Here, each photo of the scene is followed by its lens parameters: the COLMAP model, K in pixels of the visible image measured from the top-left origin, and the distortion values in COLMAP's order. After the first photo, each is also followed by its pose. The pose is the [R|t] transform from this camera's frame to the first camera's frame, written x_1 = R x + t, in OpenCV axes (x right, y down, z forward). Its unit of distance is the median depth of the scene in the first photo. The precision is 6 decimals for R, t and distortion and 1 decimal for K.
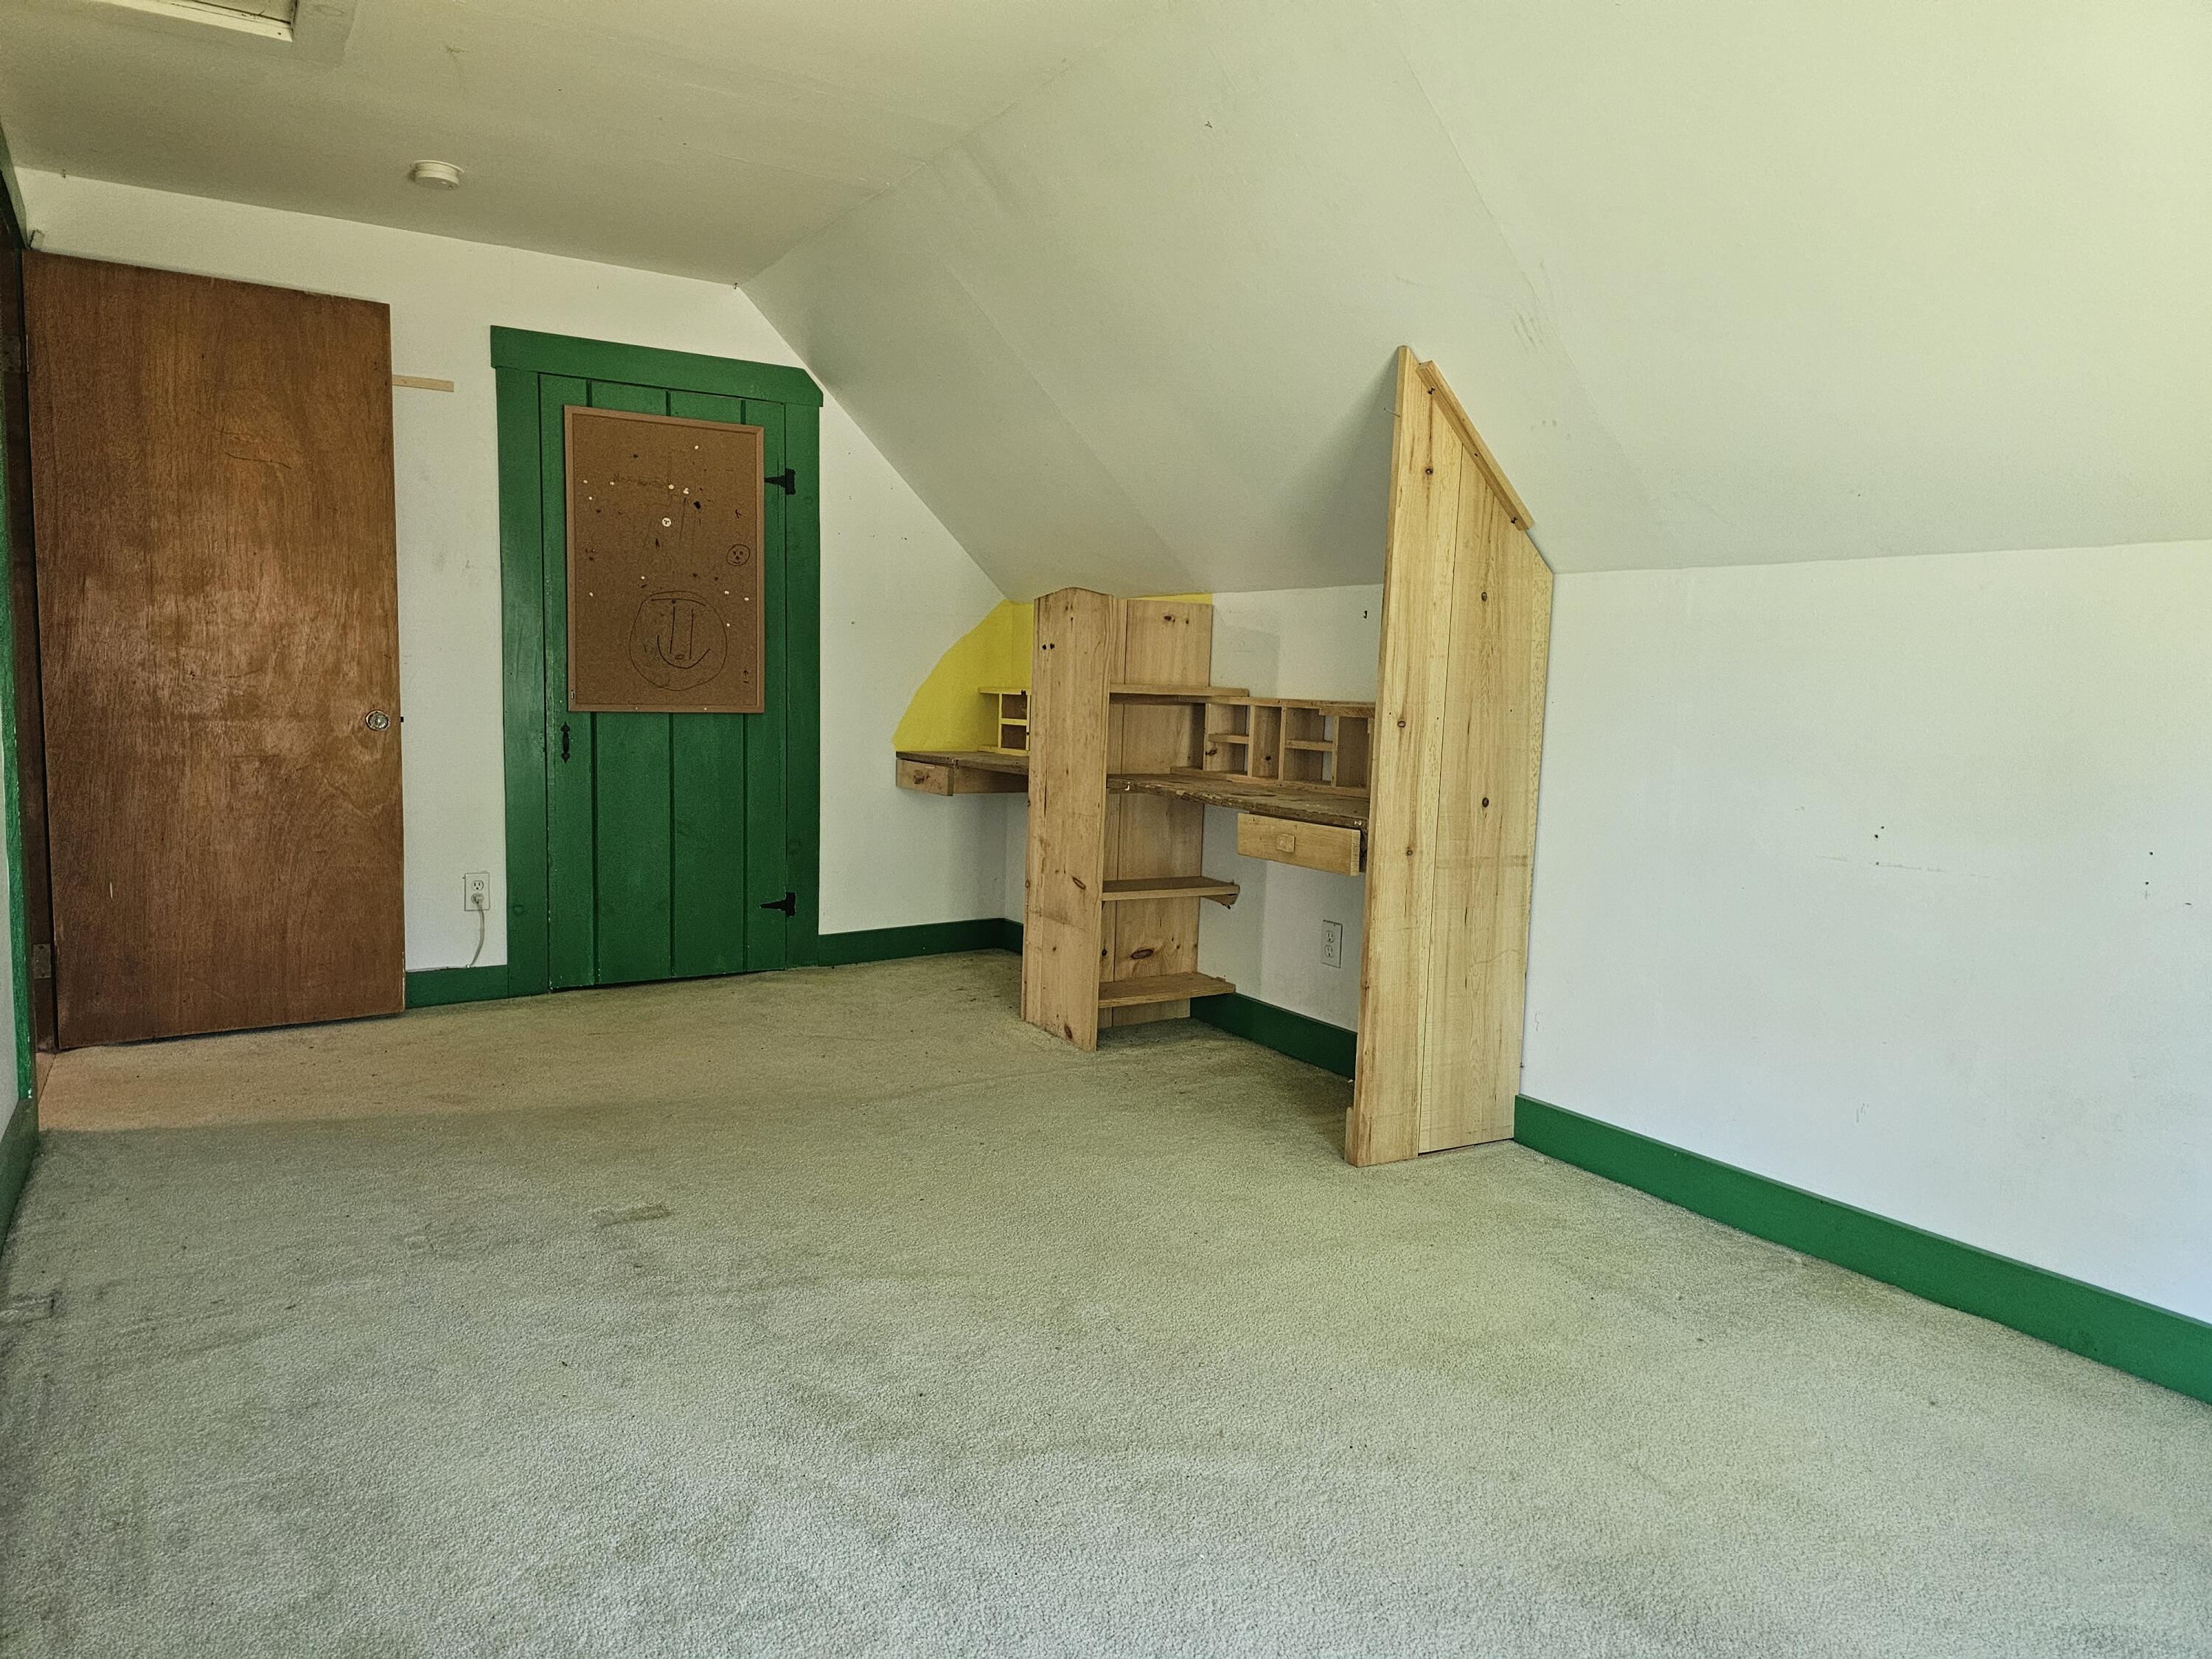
lens RADIAL K [[1464.9, 0, 1103.0], [0, 1464.9, 834.4], [0, 0, 1]] dist [0.049523, -0.049503]
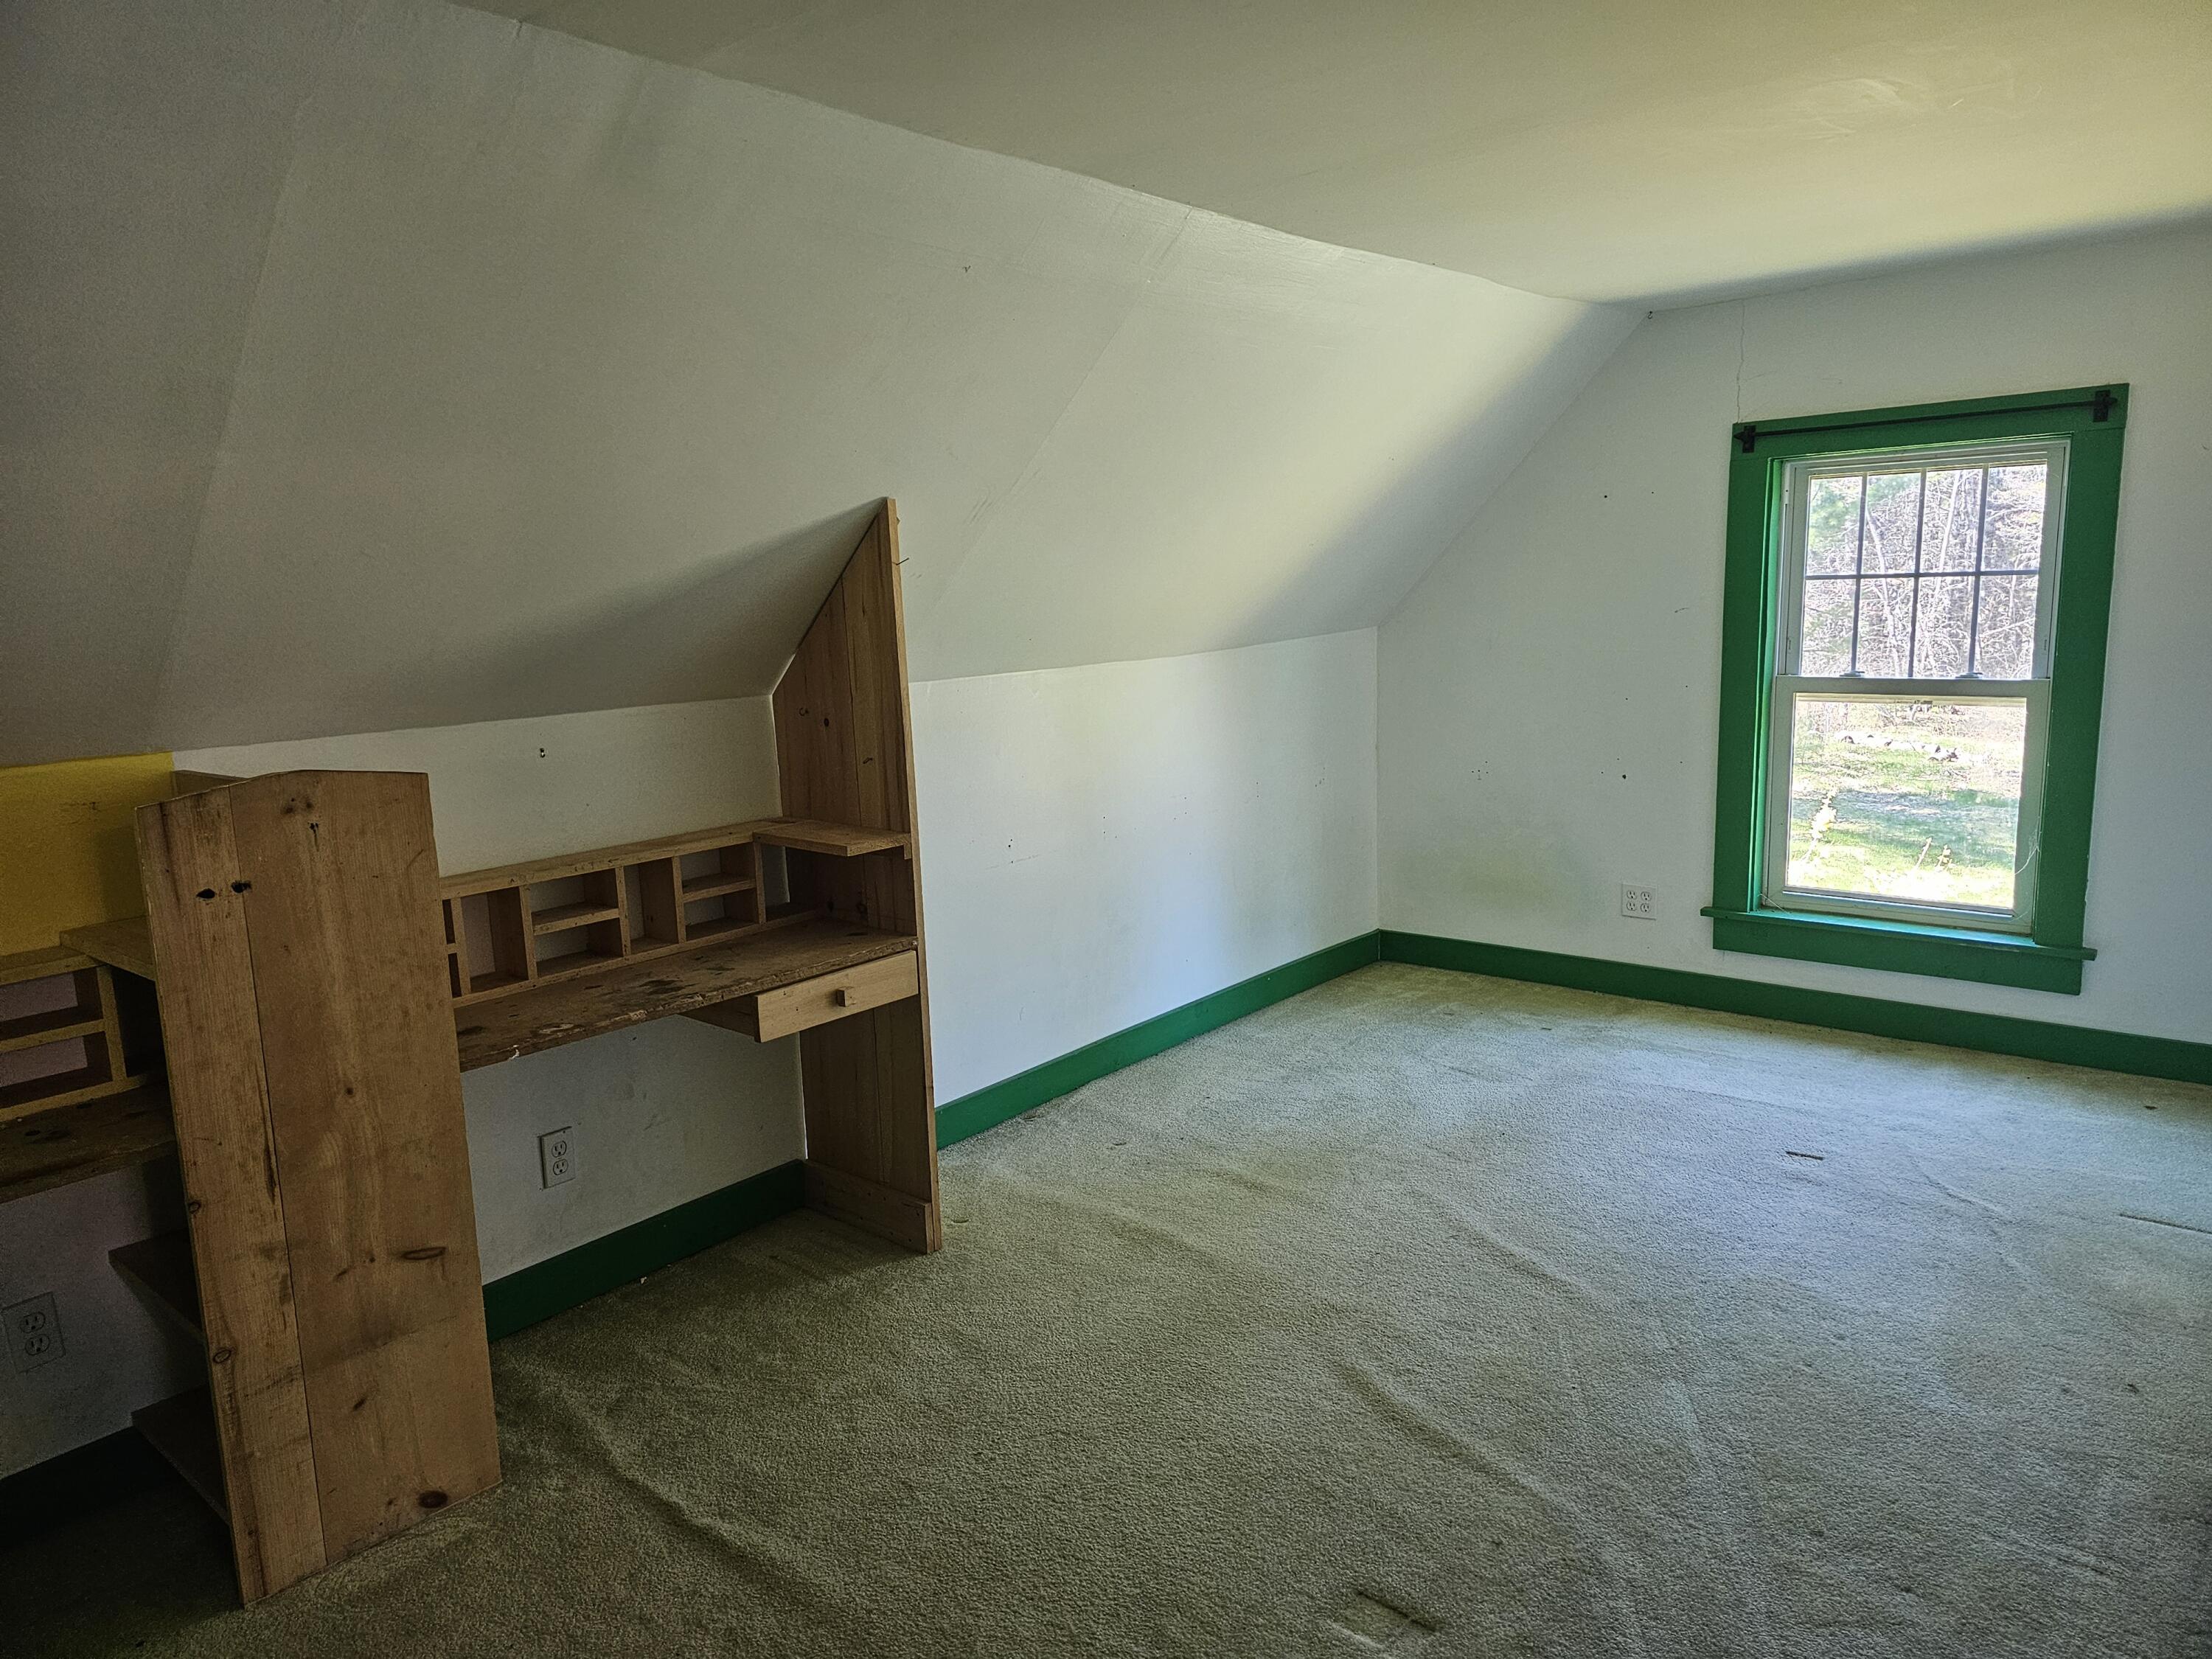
lens RADIAL K [[1464.9, 0, 1108.9], [0, 1464.9, 830.1], [0, 0, 1]] dist [0.049523, -0.049503]
pose [[-0.348161, -0.169887, 0.921912, -0.634984], [0.128106, 0.965593, 0.226316, -0.231624], [-0.928640, 0.196896, -0.314418, 0.890031]]
